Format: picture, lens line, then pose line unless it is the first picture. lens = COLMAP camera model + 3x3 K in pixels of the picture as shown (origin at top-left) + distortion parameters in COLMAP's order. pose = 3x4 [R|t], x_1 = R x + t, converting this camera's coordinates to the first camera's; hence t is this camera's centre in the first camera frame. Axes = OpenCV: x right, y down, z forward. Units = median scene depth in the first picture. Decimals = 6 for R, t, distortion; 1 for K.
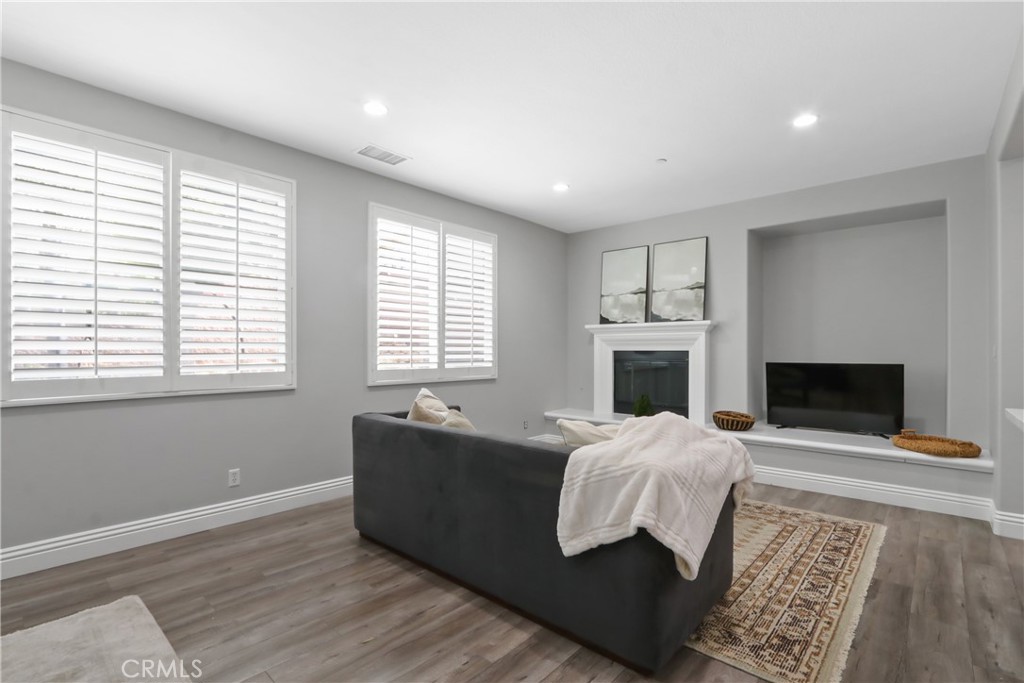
lens RADIAL K [[477.8, 0, 514.2], [0, 477.8, 344.4], [0, 0, 1]] dist [-0.001927, 0.000773]
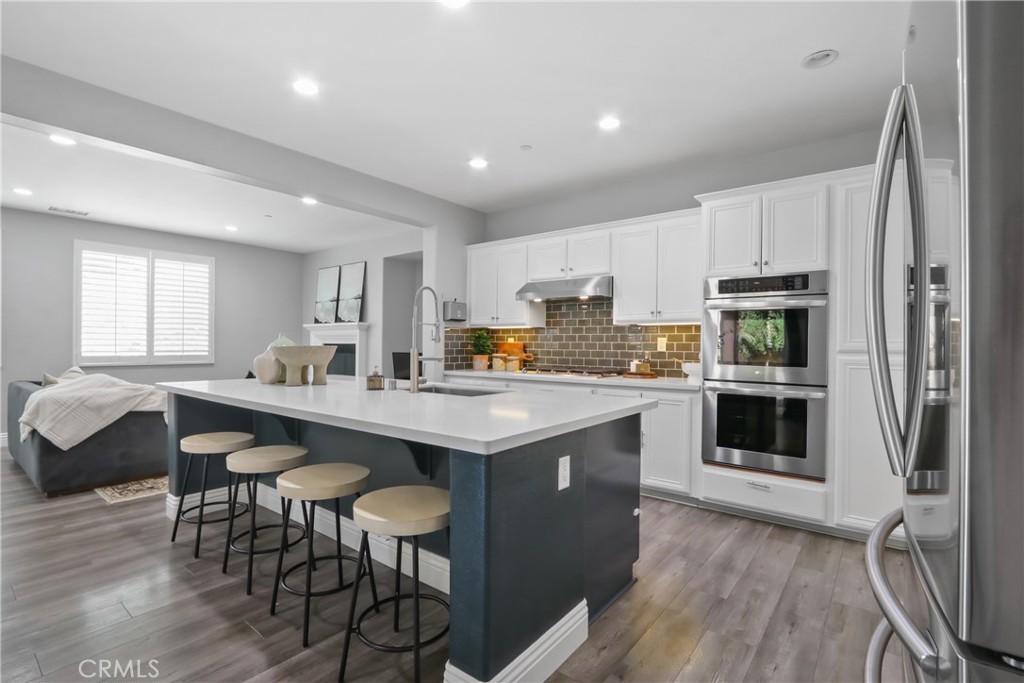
lens RADIAL K [[477.8, 0, 510.9], [0, 477.8, 339.4], [0, 0, 1]] dist [-0.001927, 0.000773]
pose [[0.998909, 0.004829, 0.046450, 0.733965], [-0.004907, 0.999987, 0.001573, -0.004045], [-0.046442, -0.001799, 0.998919, -0.386874]]
